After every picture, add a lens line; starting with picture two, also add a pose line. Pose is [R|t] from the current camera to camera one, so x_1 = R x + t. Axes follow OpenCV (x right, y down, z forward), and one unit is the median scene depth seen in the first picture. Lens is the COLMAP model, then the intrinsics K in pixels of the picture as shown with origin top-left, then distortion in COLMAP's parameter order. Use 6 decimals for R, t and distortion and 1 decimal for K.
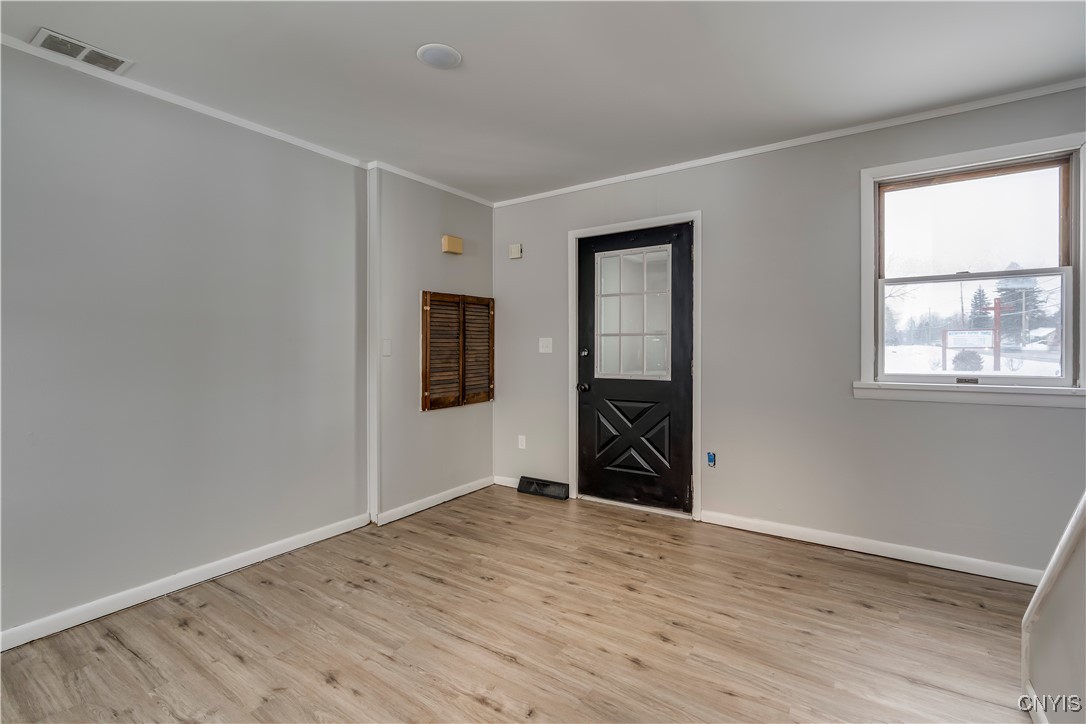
lens RADIAL K [[497.6, 0, 547.3], [0, 497.6, 349.4], [0, 0, 1]] dist [-0.006124, 0.000057]
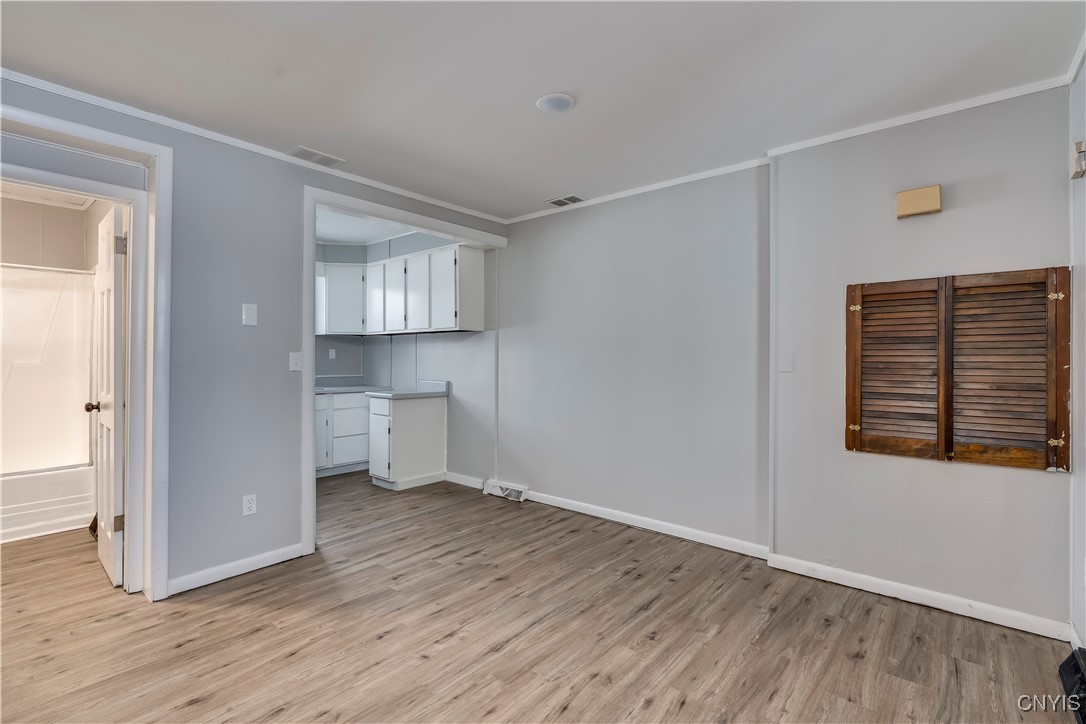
lens RADIAL K [[496.2, 0, 543.3], [0, 496.2, 358.8], [0, 0, 1]] dist [-0.004279, 0.000401]
pose [[-0.115278, 0.005830, -0.993316, 0.621946], [-0.007424, 0.999950, 0.006731, -0.013441], [0.993306, 0.008151, -0.115229, 0.766580]]
